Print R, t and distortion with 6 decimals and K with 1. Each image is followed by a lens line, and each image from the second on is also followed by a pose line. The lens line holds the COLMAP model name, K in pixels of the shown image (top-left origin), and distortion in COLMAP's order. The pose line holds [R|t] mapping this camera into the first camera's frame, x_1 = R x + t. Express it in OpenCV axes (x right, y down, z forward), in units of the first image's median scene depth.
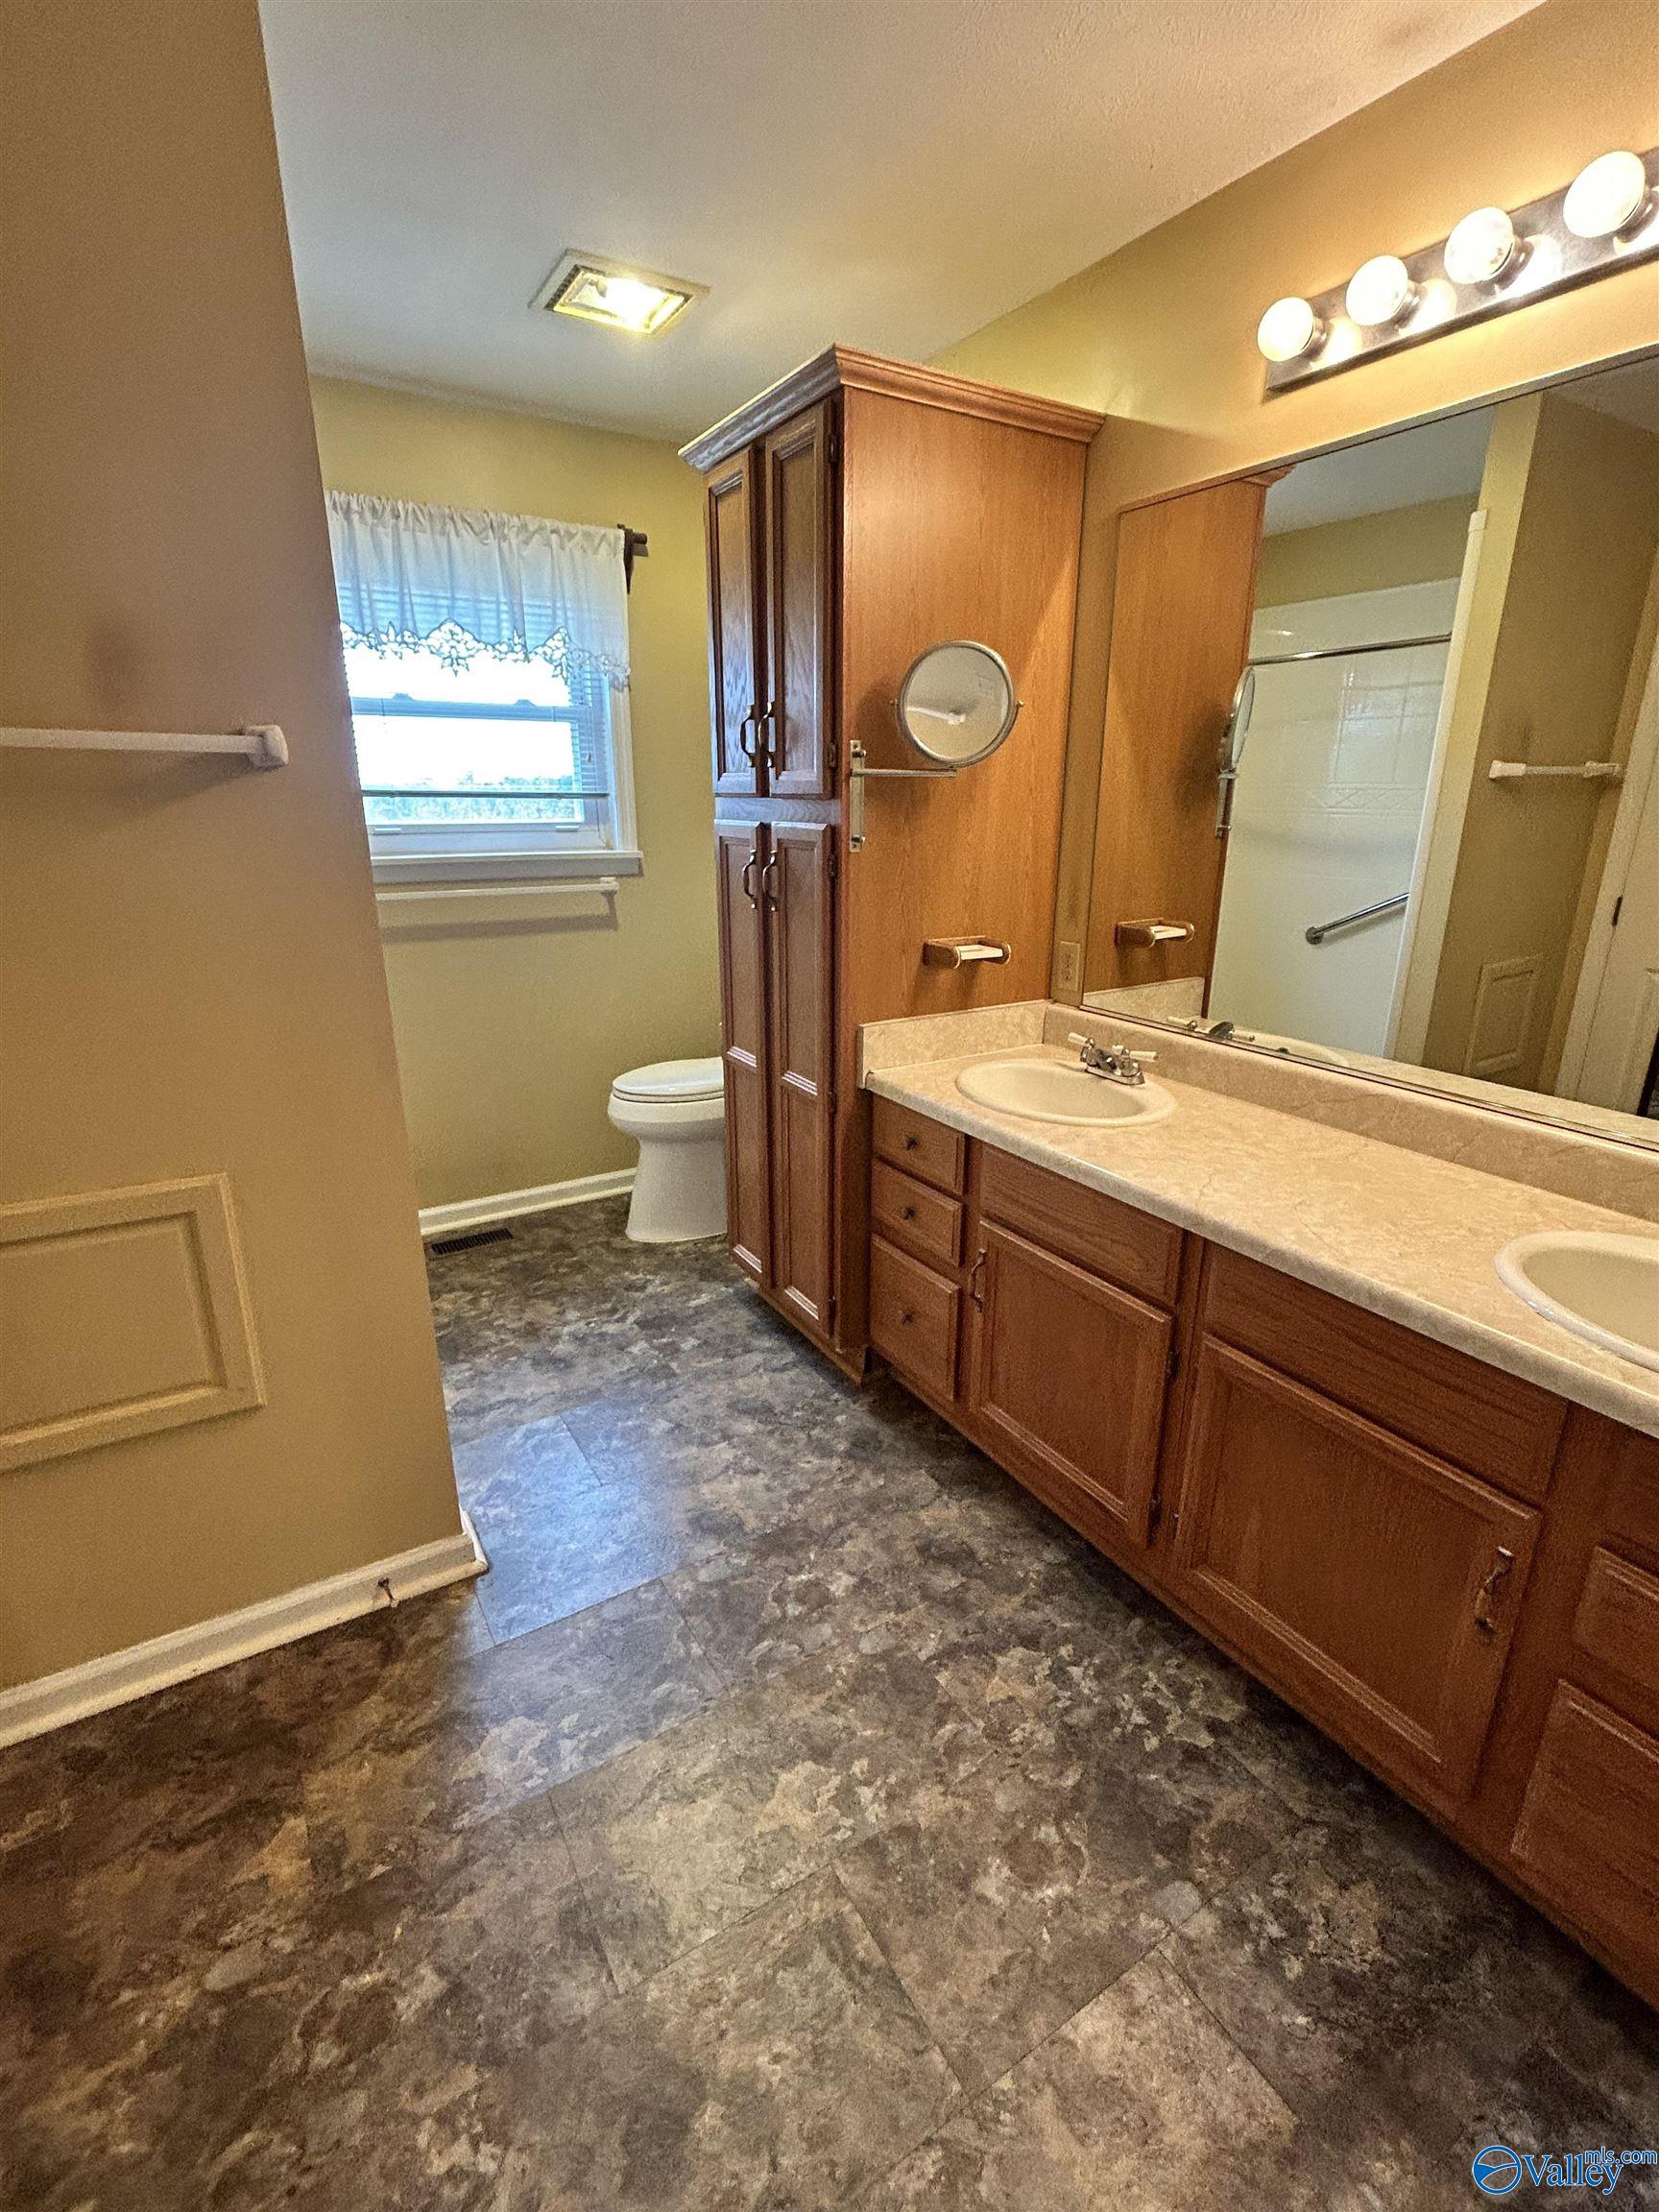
lens RADIAL K [[1009.4, 0, 838.2], [0, 1009.4, 1106.7], [0, 0, 1]] dist [-0.004451, 0.001692]
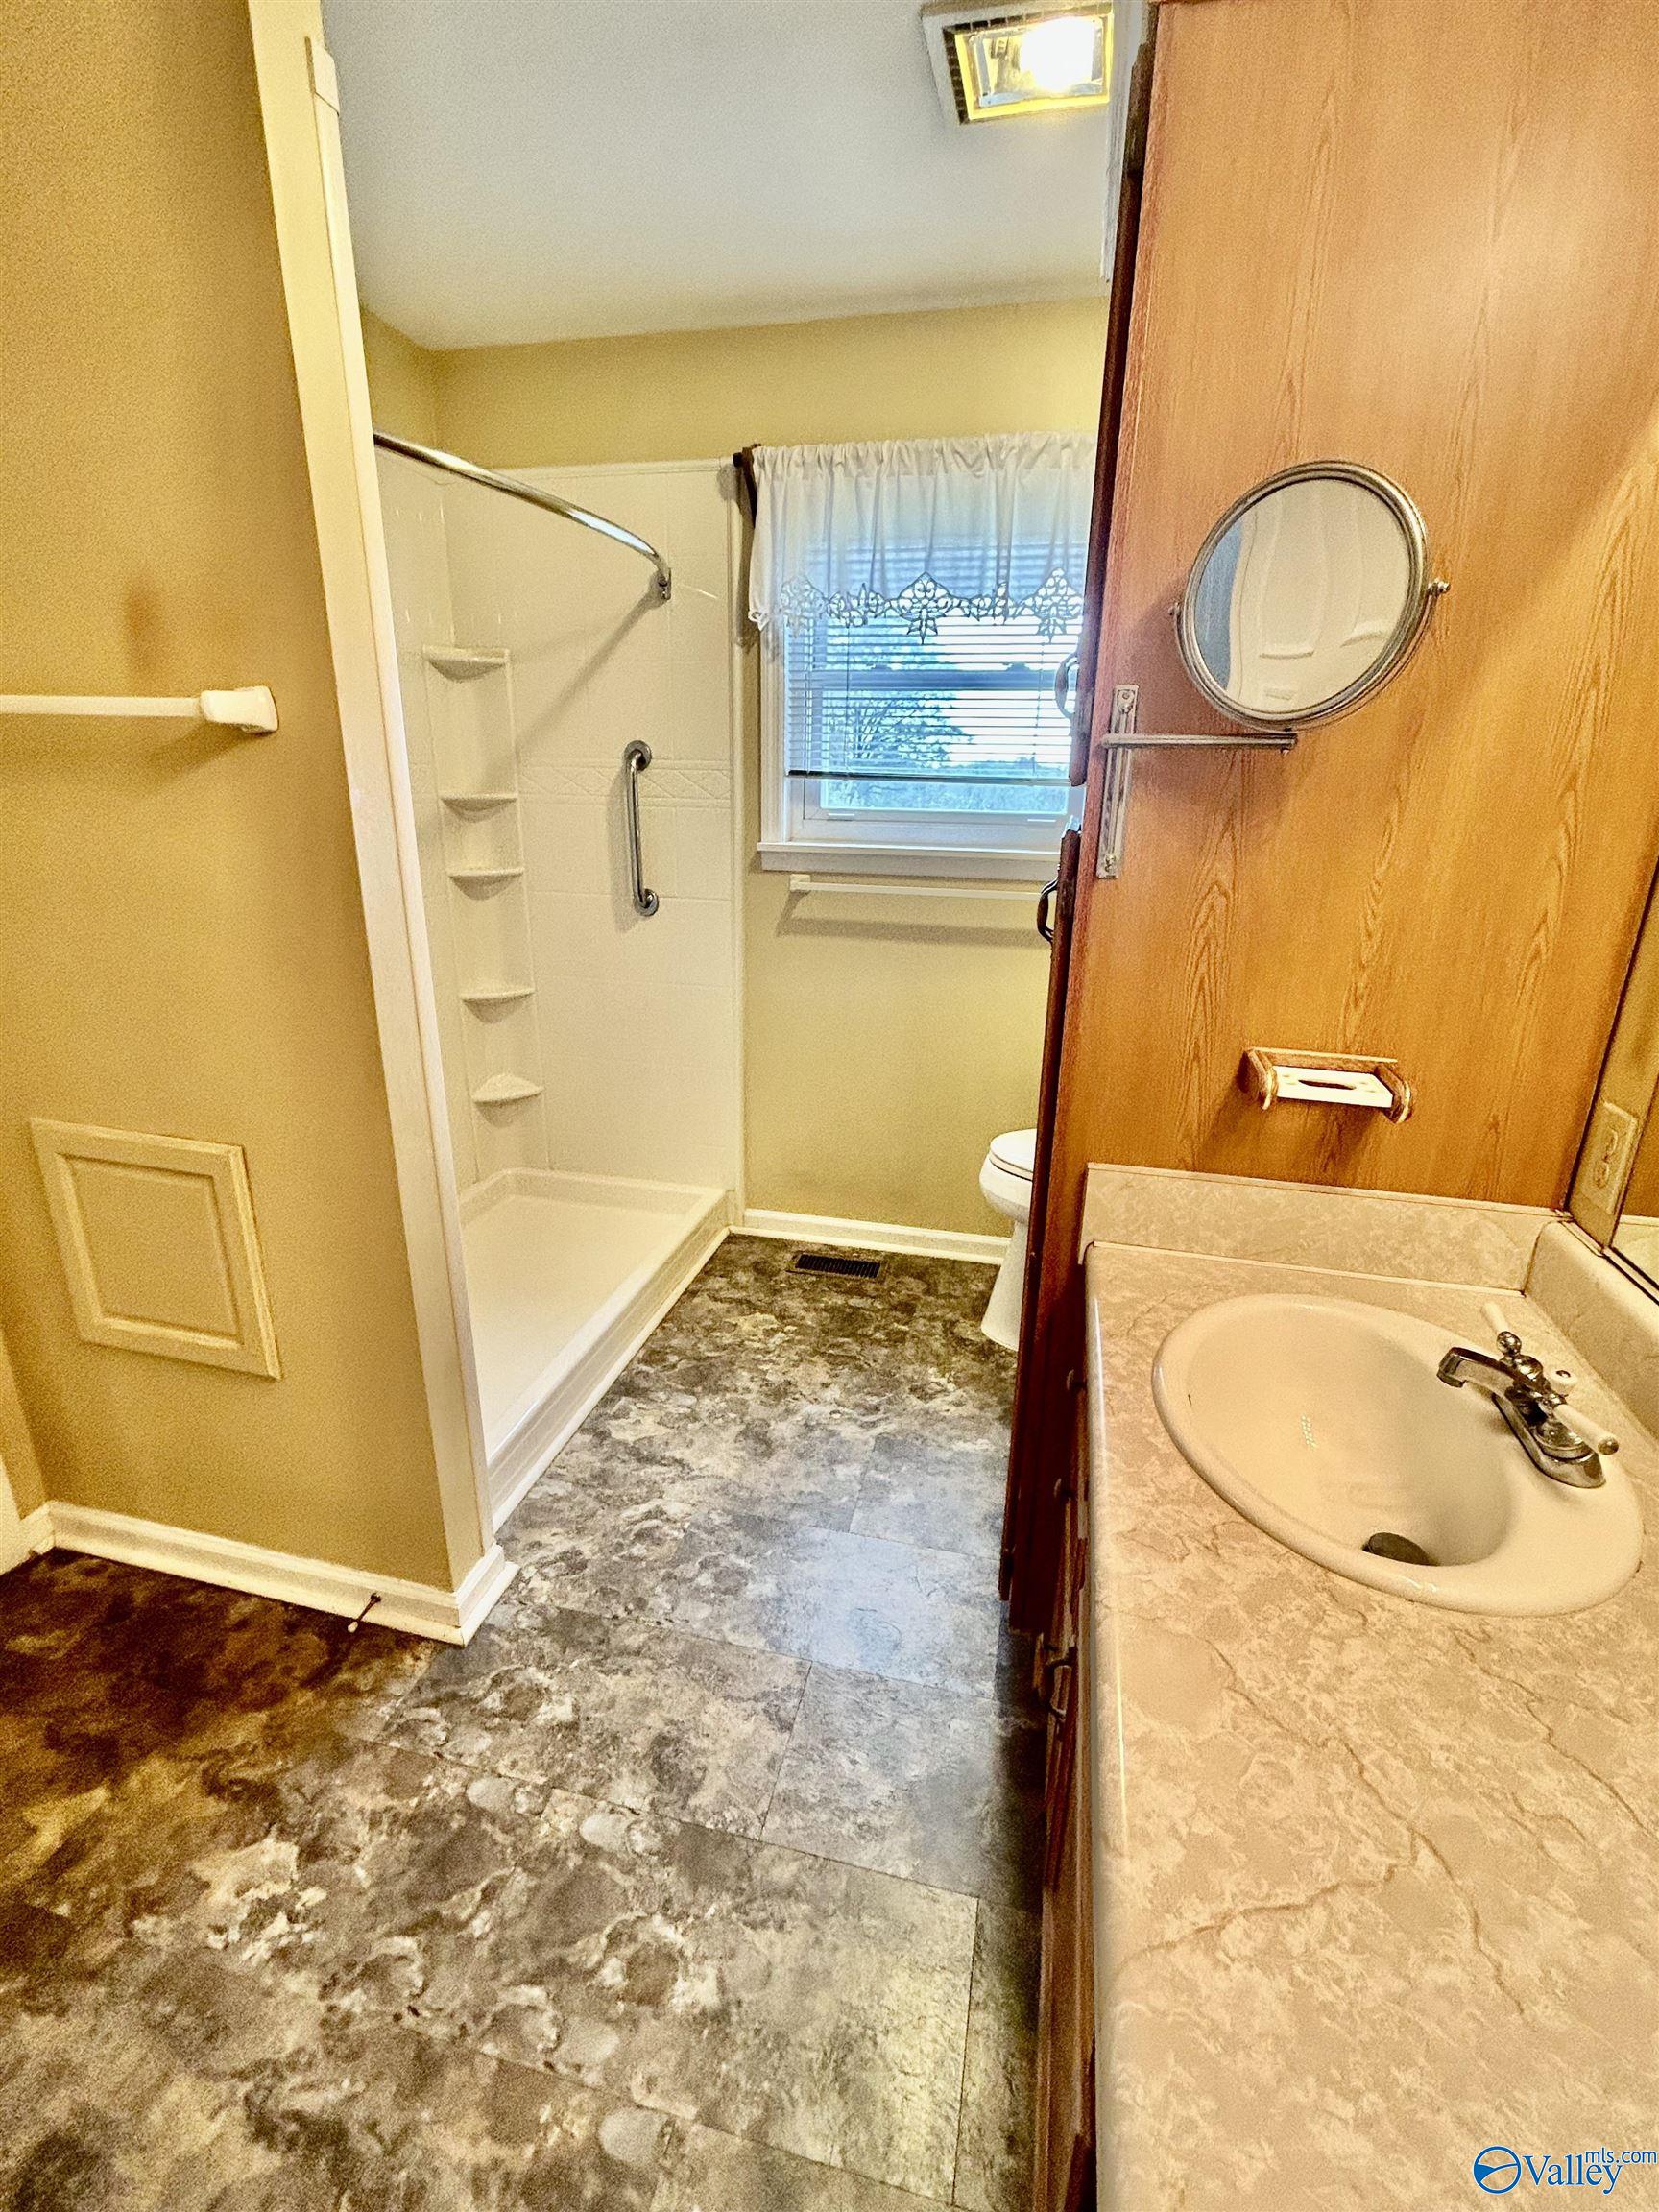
lens RADIAL K [[1009.4, 0, 824.8], [0, 1009.4, 1102.2], [0, 0, 1]] dist [-0.004451, 0.001692]
pose [[0.703030, 0.232058, -0.672234, 0.294812], [-0.229305, 0.968746, 0.094606, -0.131542], [0.673178, 0.087635, 0.734269, 0.426508]]
